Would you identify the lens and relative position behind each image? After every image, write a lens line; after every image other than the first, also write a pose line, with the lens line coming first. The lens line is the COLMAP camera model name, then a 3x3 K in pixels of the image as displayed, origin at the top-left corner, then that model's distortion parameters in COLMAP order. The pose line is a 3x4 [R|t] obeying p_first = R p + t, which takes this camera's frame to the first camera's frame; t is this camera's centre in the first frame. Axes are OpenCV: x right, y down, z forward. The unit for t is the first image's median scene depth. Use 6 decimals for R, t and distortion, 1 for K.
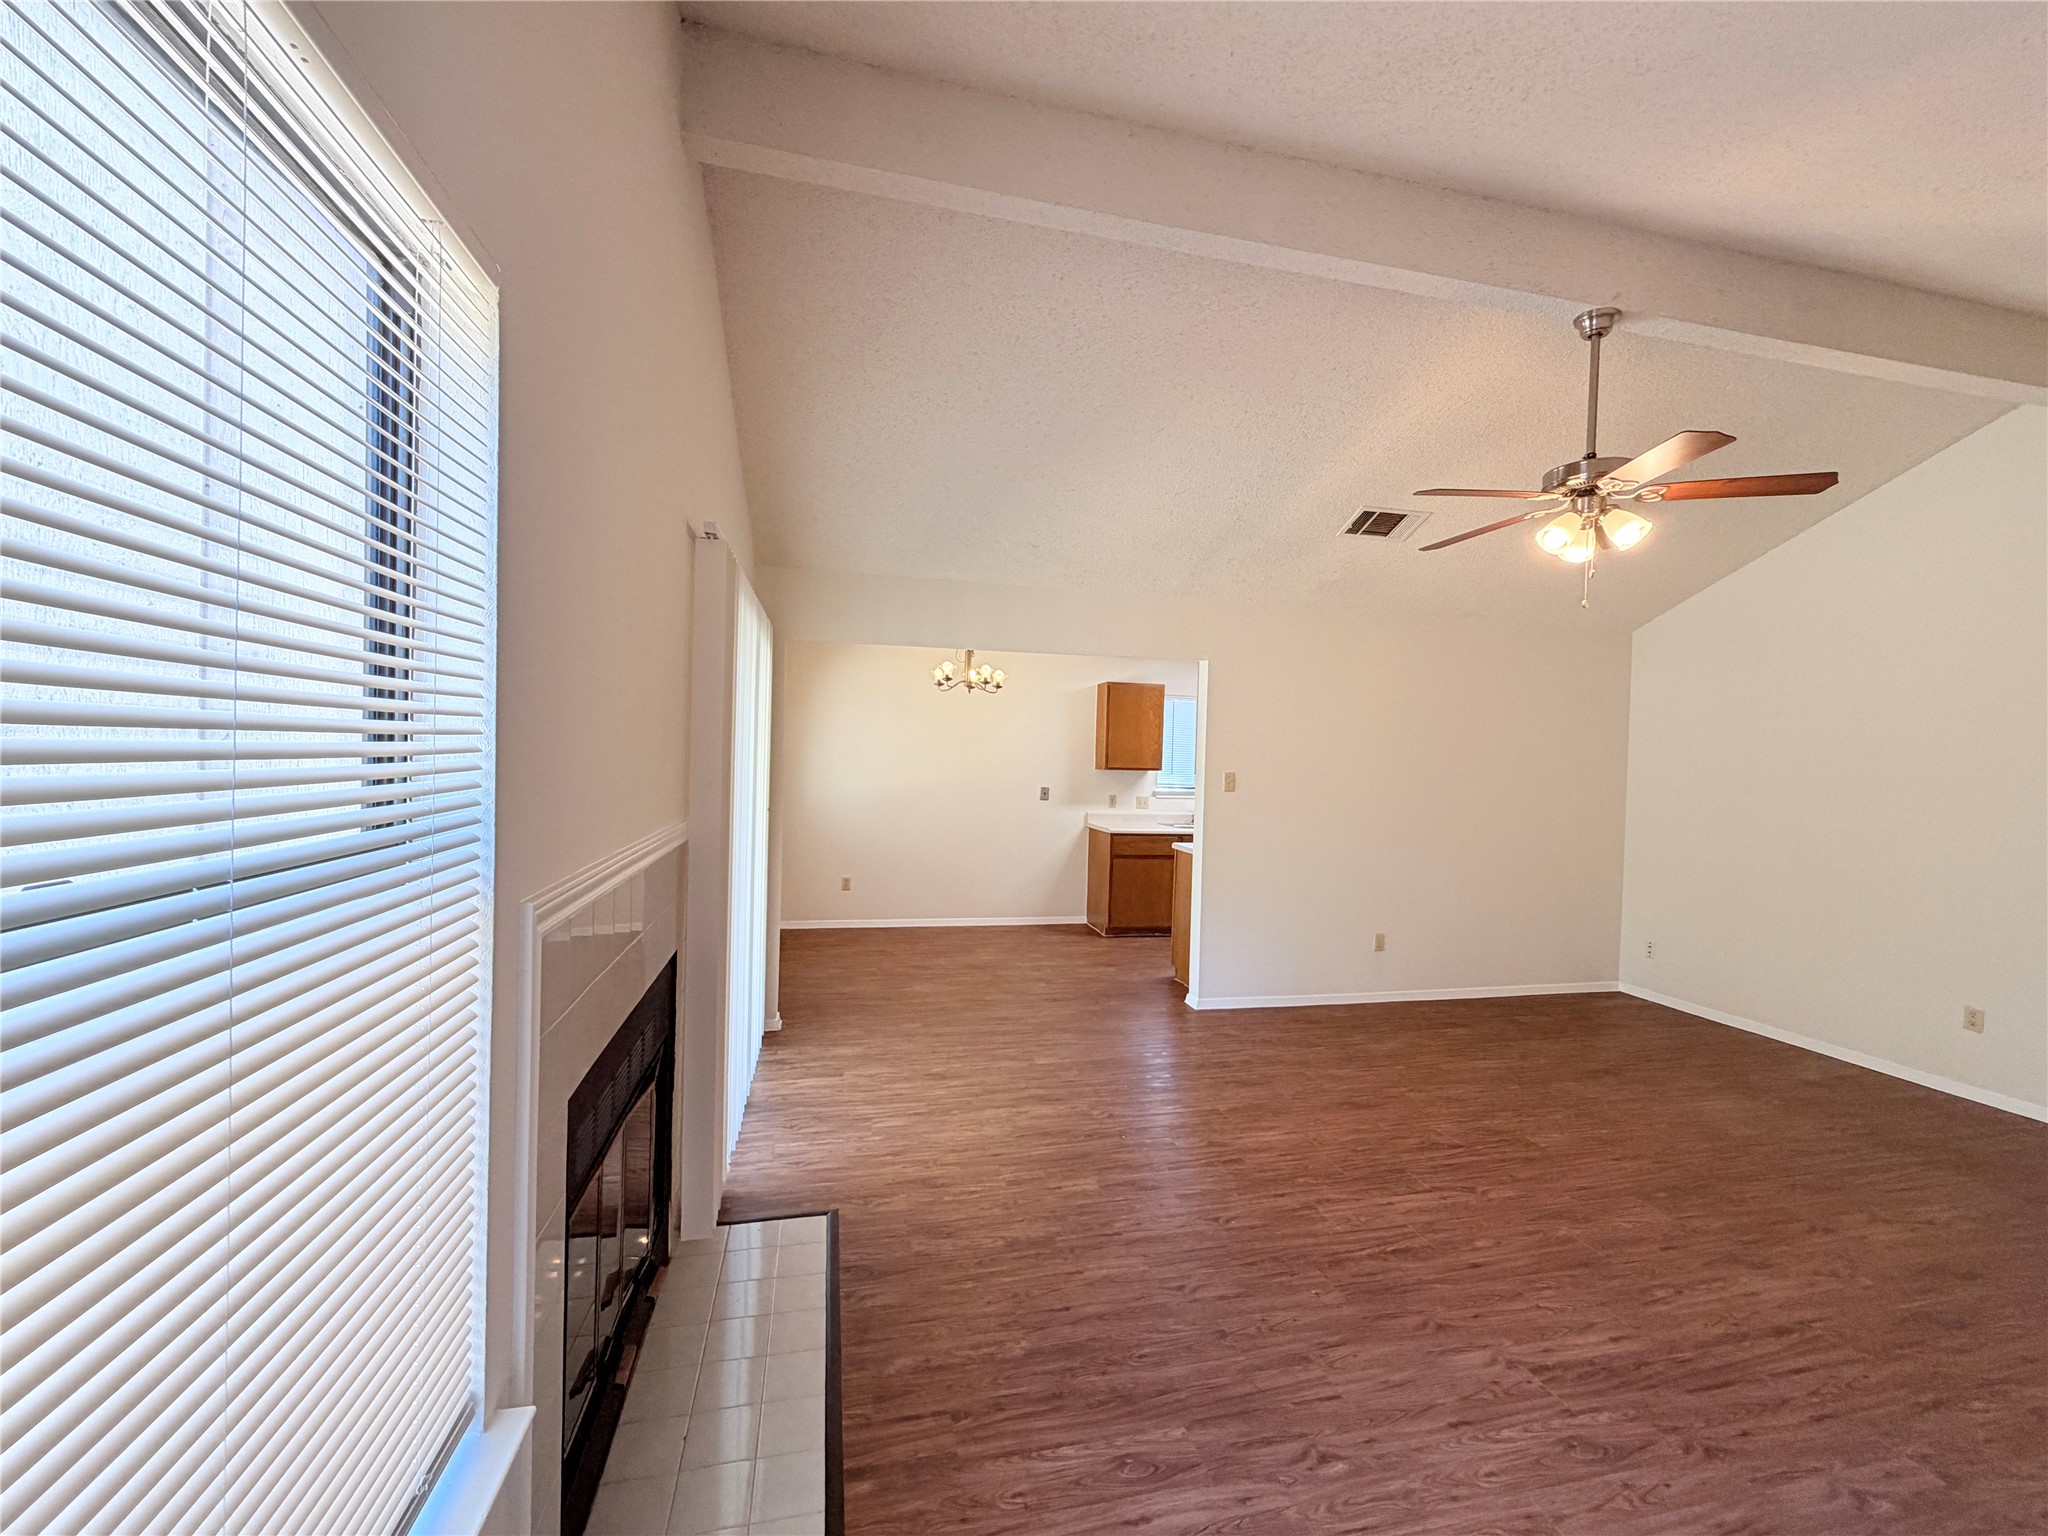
lens RADIAL K [[819.5, 0, 1017.6], [0, 819.5, 762.1], [0, 0, 1]] dist [0.000009, 0.000376]
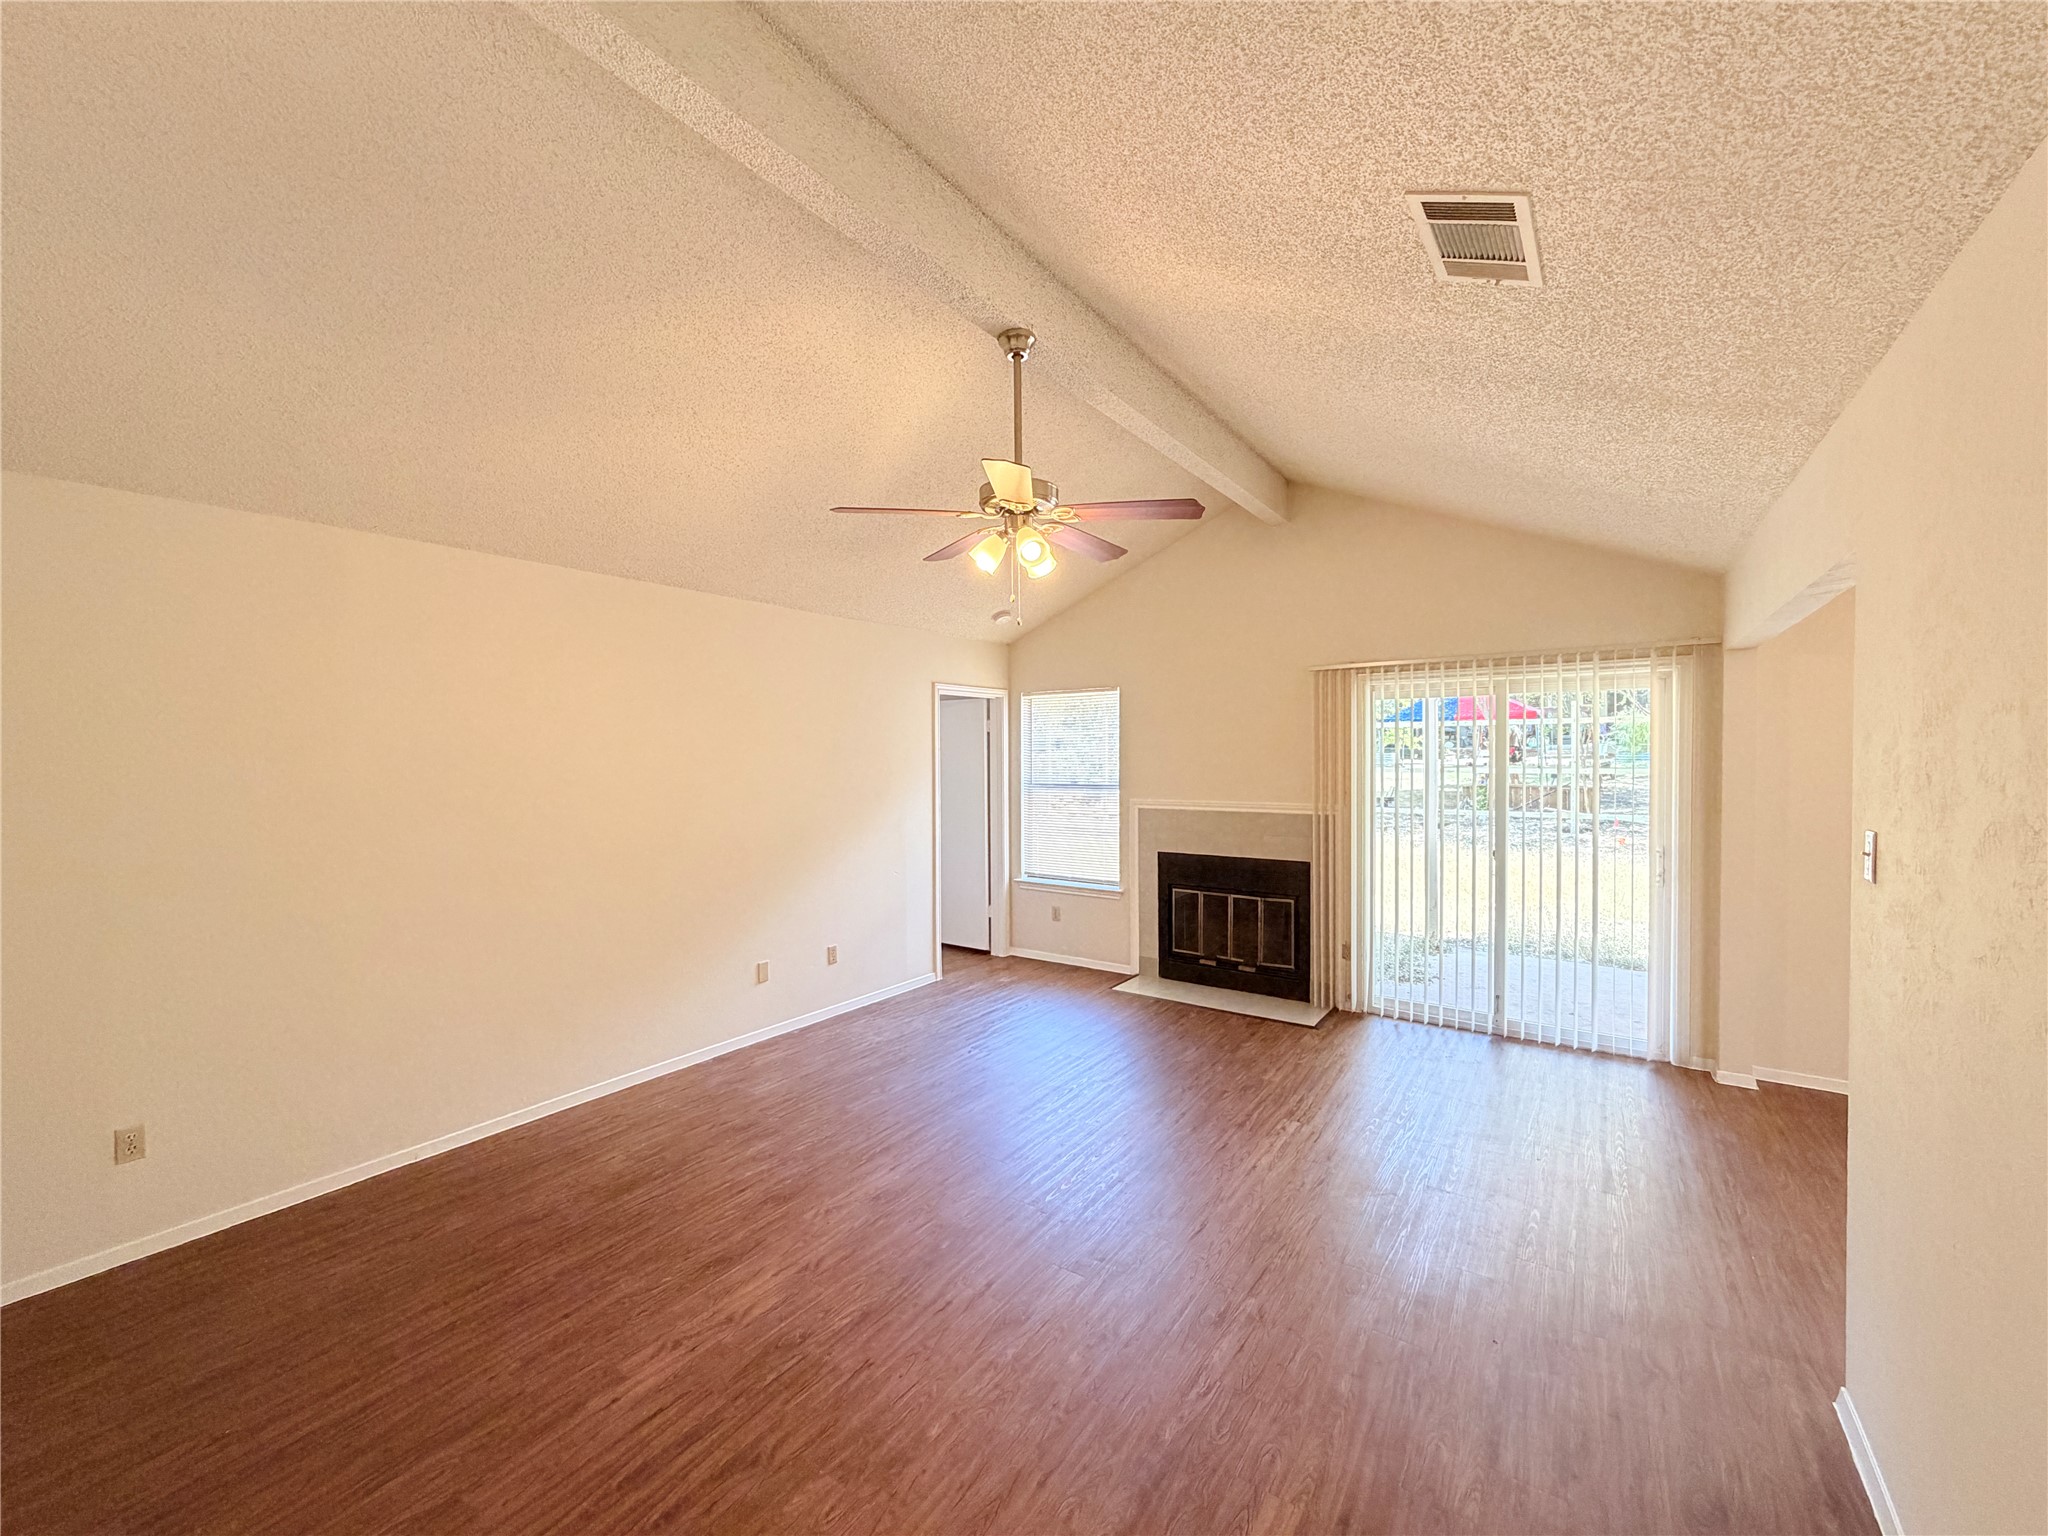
lens RADIAL K [[819.5, 0, 1017.6], [0, 819.5, 762.1], [0, 0, 1]] dist [0.000009, 0.000376]
pose [[-0.739210, -0.014457, -0.673320, 0.959200], [-0.021386, 0.999769, 0.002012, -0.016417], [0.673136, 0.015887, -0.739348, 1.236299]]
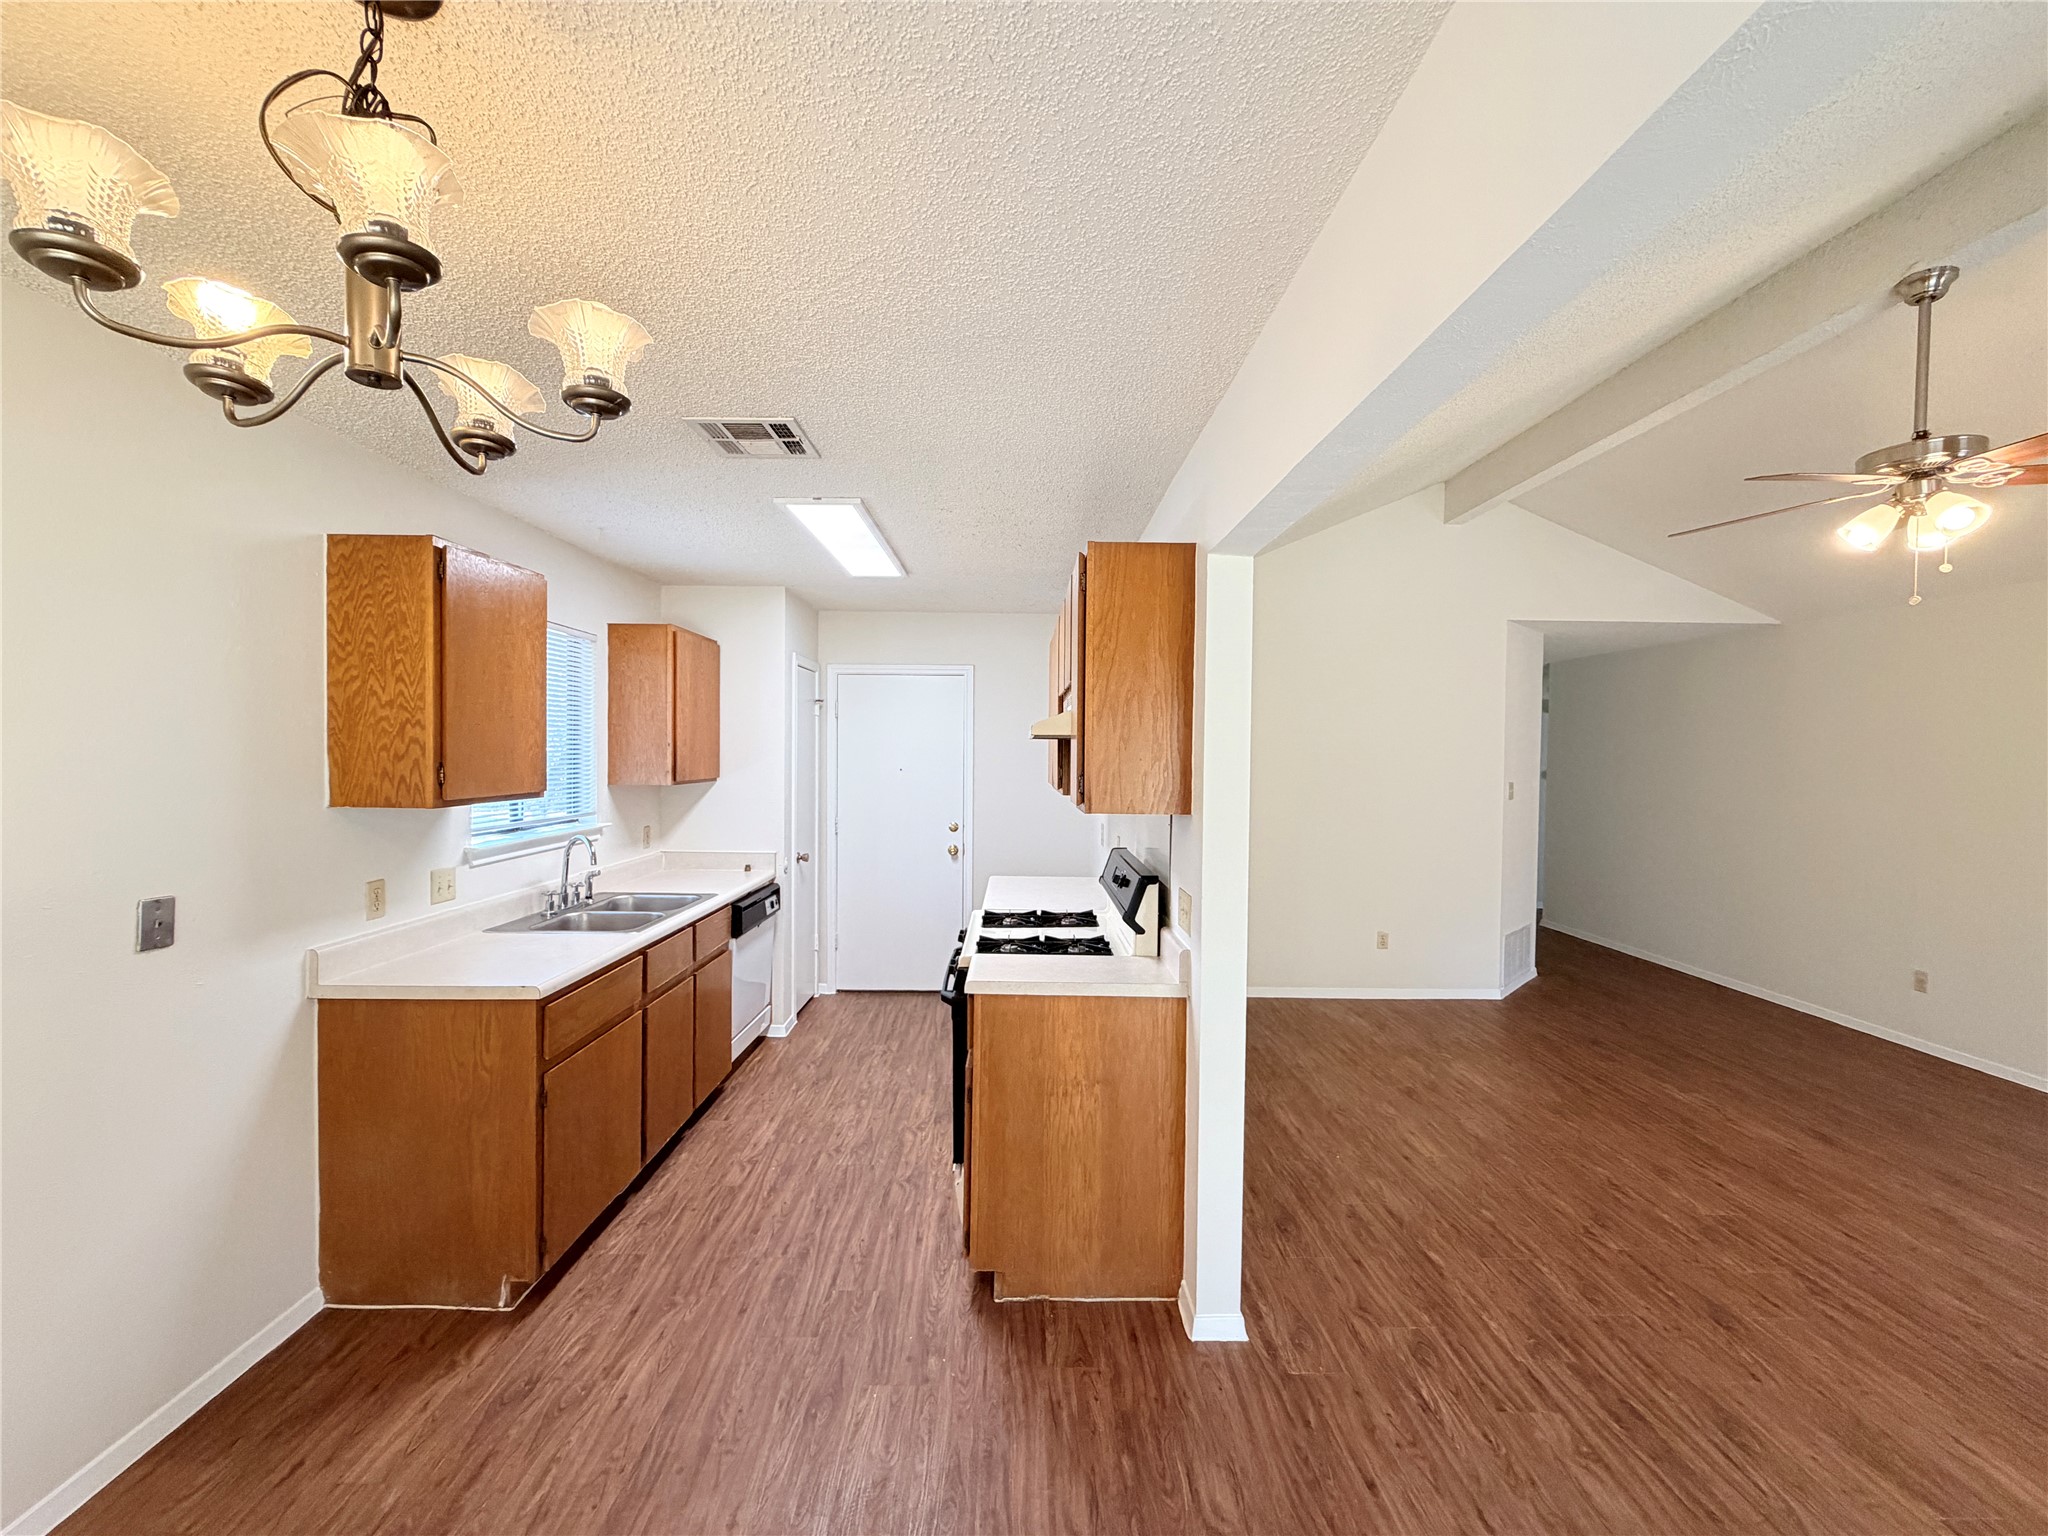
lens RADIAL K [[819.5, 0, 1017.6], [0, 819.5, 762.1], [0, 0, 1]] dist [0.000009, 0.000376]
pose [[0.214827, -0.036508, 0.975970, -0.282484], [0.002029, 0.999316, 0.036935, -0.036213], [-0.976650, -0.005954, 0.214754, 1.240406]]
